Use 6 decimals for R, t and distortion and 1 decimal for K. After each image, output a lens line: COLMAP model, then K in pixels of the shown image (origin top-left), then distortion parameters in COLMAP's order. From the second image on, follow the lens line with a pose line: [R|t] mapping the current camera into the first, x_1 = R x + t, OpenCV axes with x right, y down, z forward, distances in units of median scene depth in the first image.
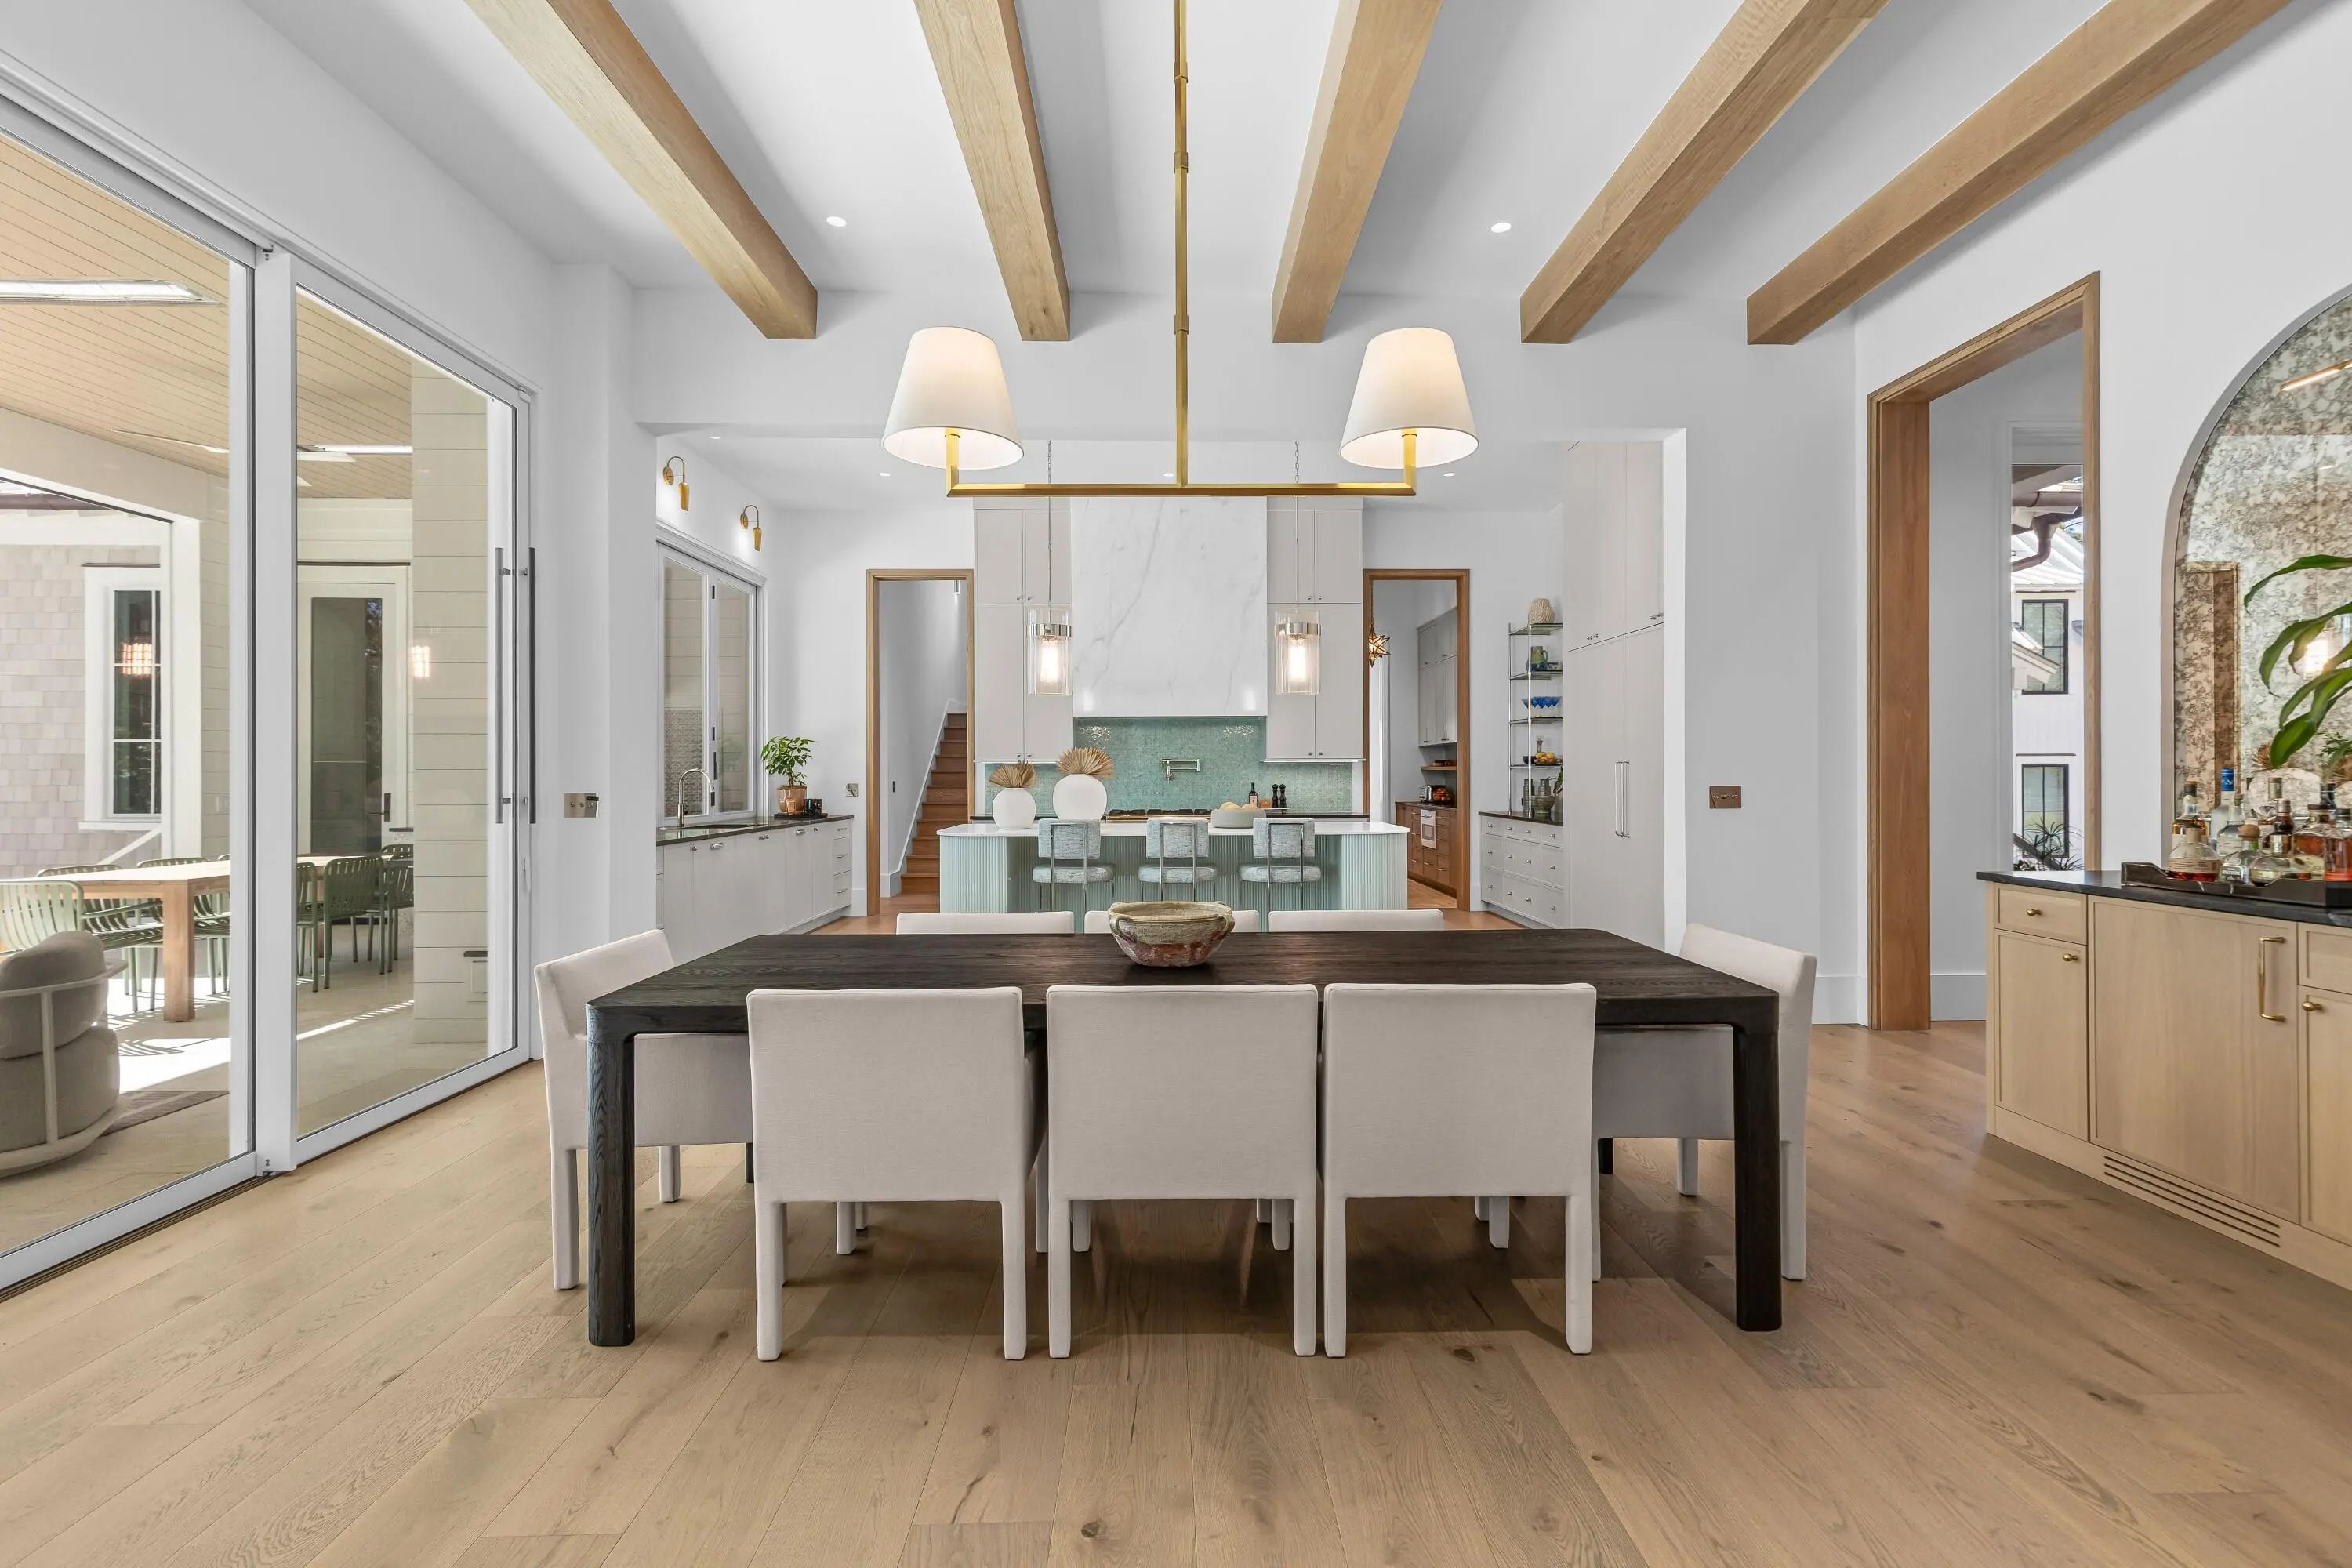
lens RADIAL K [[1056.2, 0, 1180.6], [0, 1056.2, 775.3], [0, 0, 1]] dist [0.007433, -0.001092]
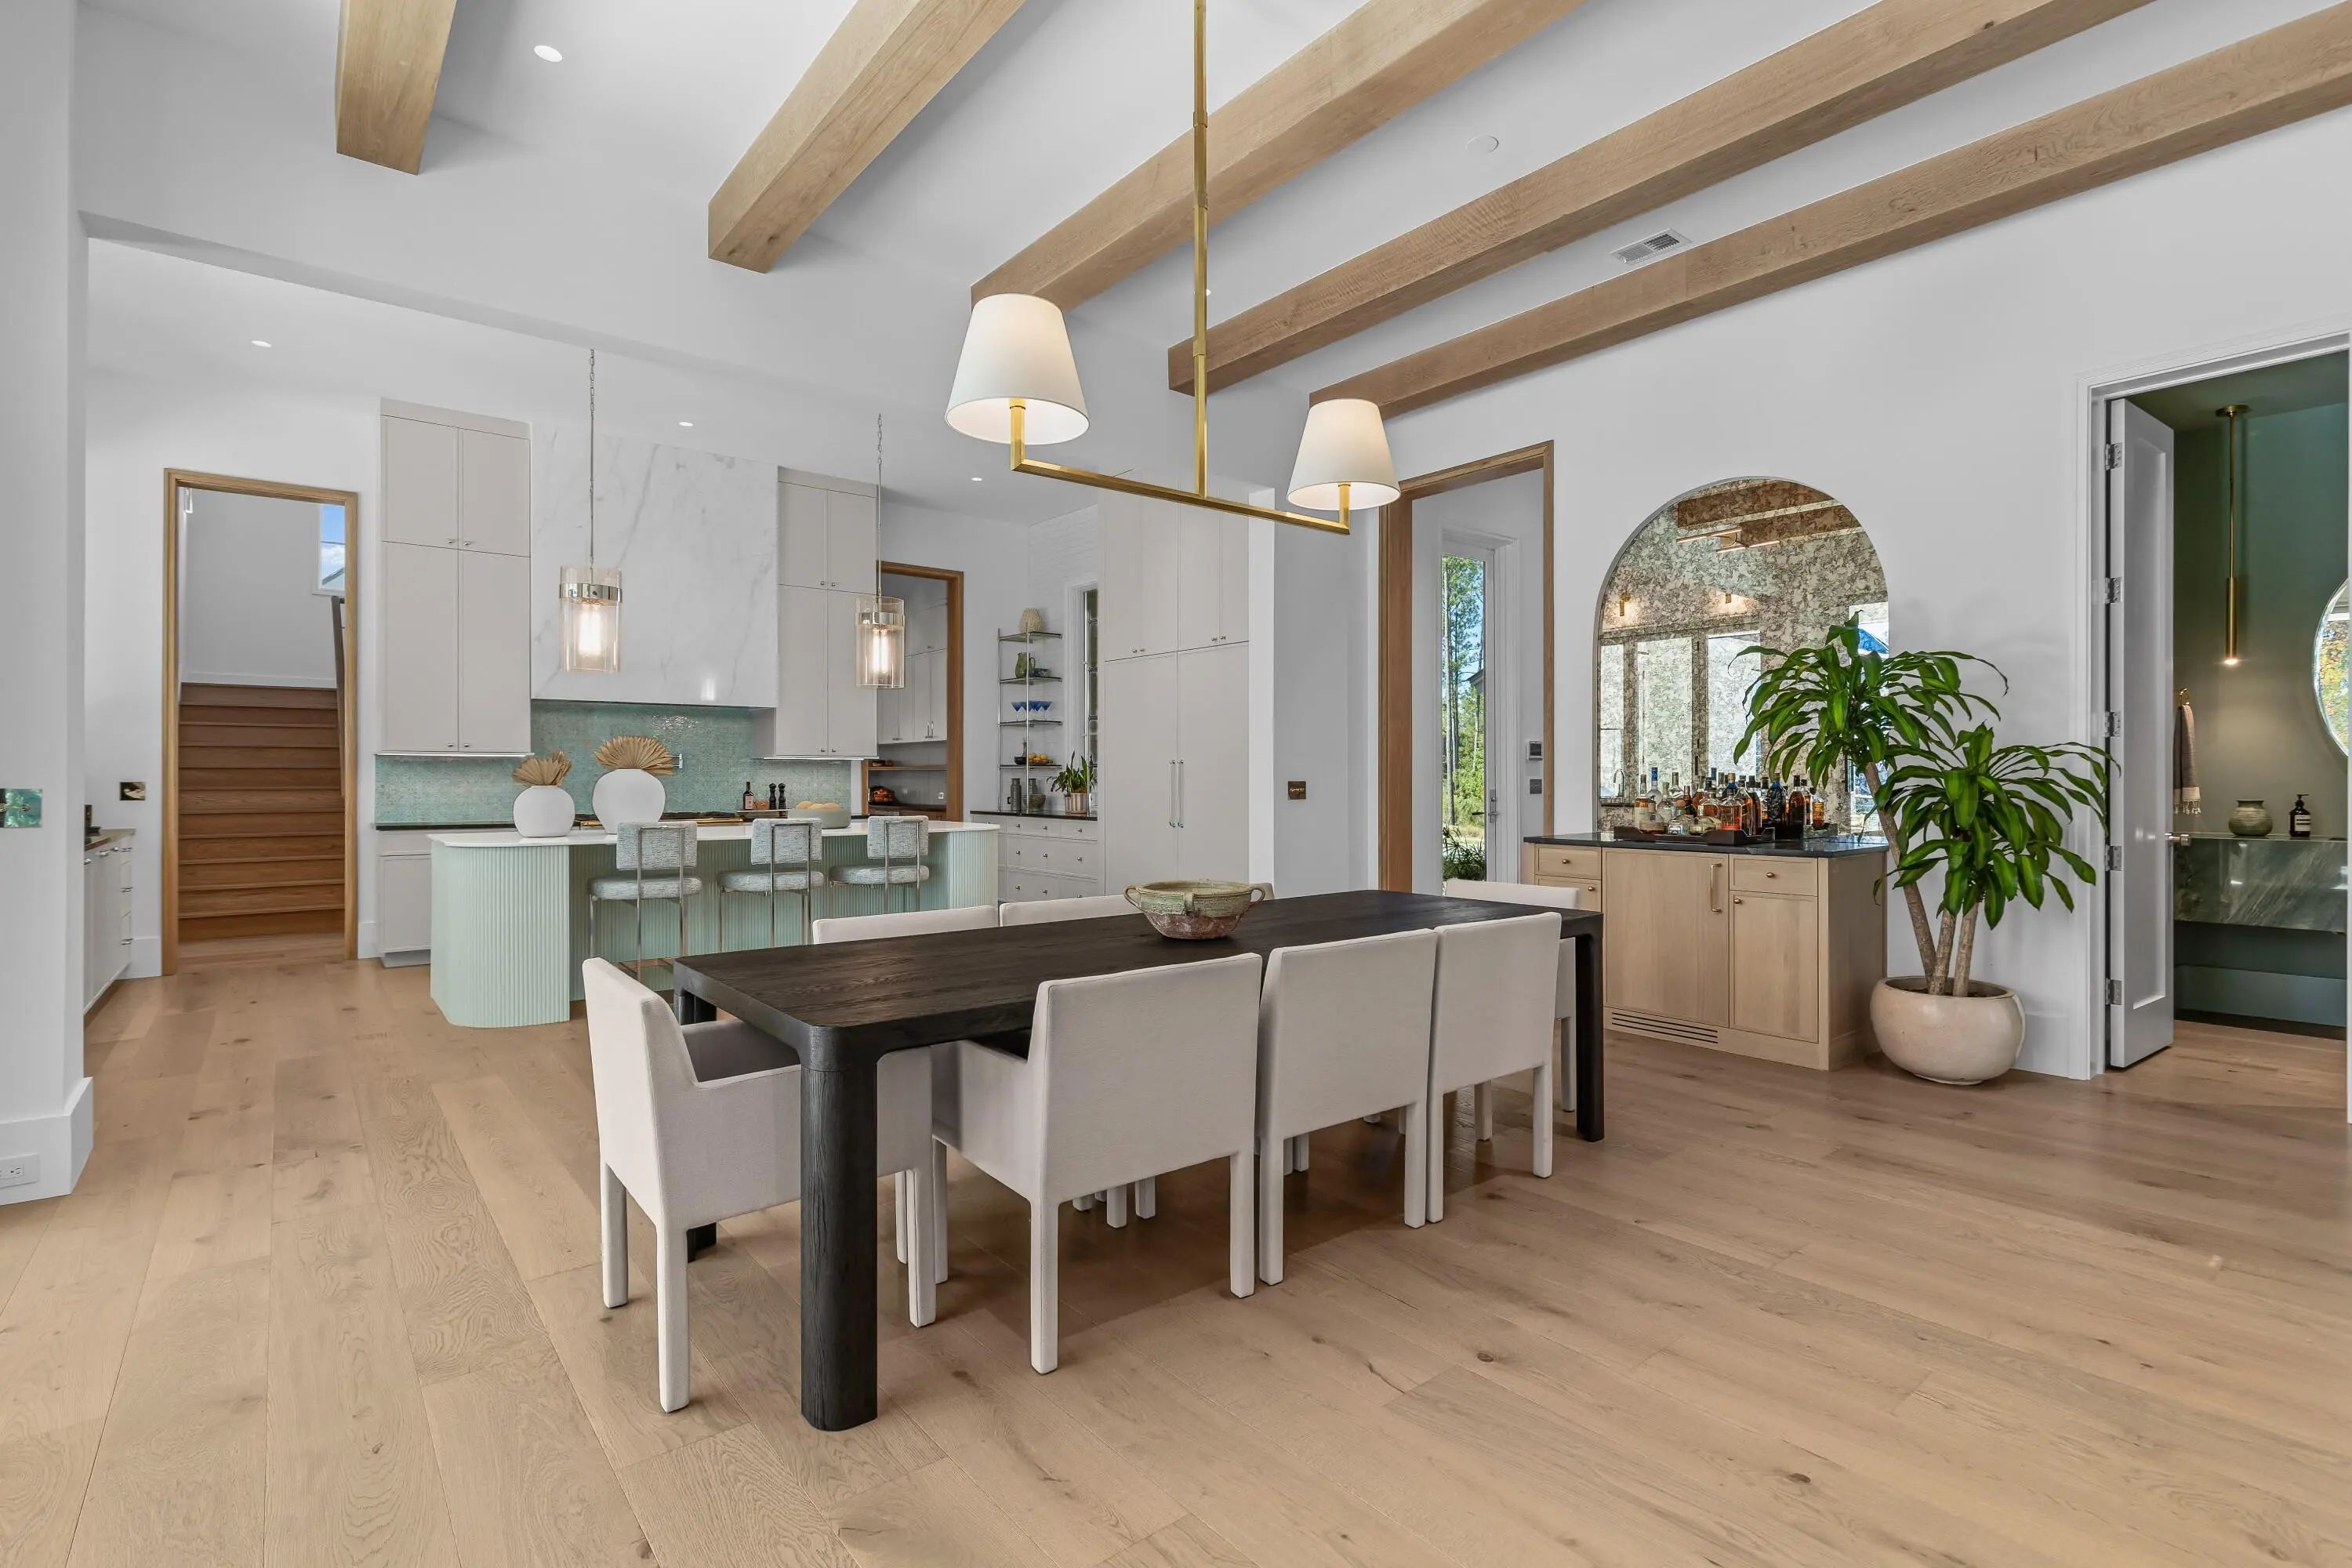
lens RADIAL K [[1102.5, 0, 1183.1], [0, 1102.5, 779.1], [0, 0, 1]] dist [-0.002439, -0.000158]
pose [[0.788317, 0.002498, 0.615265, -0.464277], [-0.001834, 0.999997, -0.001710, 0.011971], [-0.615267, 0.000220, 0.788319, 0.076564]]
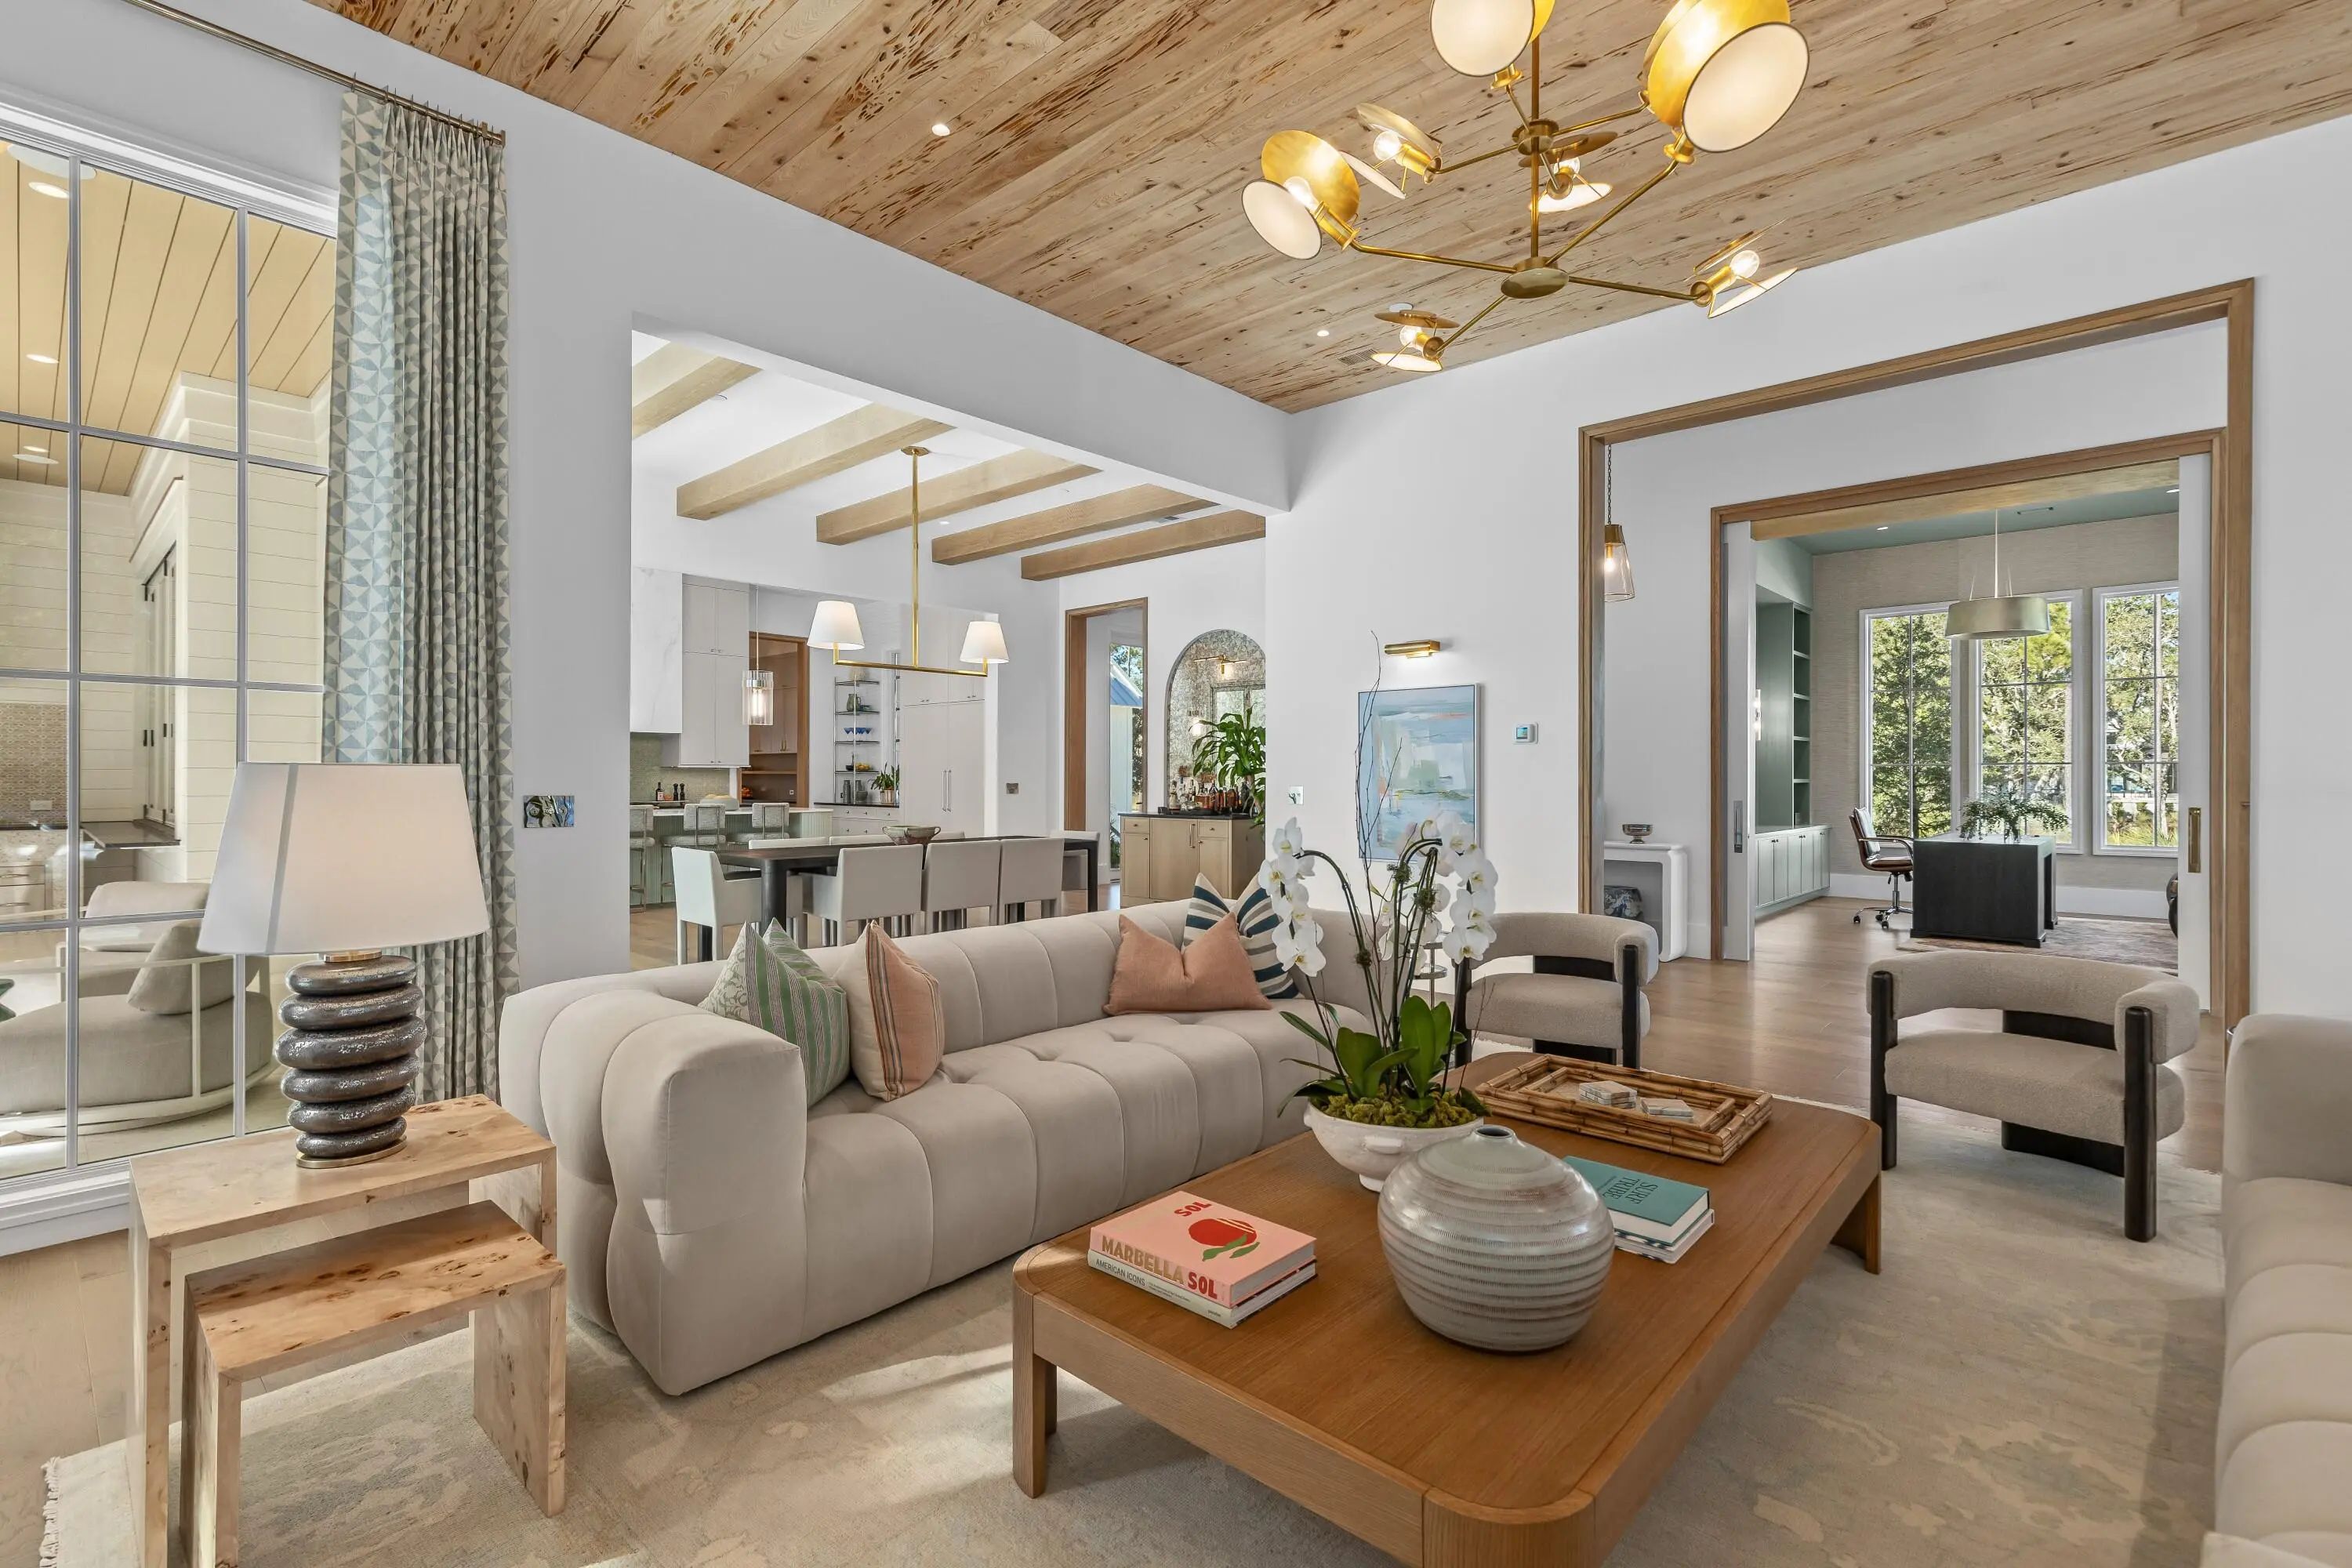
lens RADIAL K [[1056.2, 0, 1179.7], [0, 1056.2, 778.9], [0, 0, 1]] dist [0.007433, -0.001092]
pose [[0.691737, 0.004181, 0.722138, -0.953337], [-0.004386, 0.999989, -0.001588, 0.004088], [-0.722137, -0.002068, 0.691747, -0.867169]]
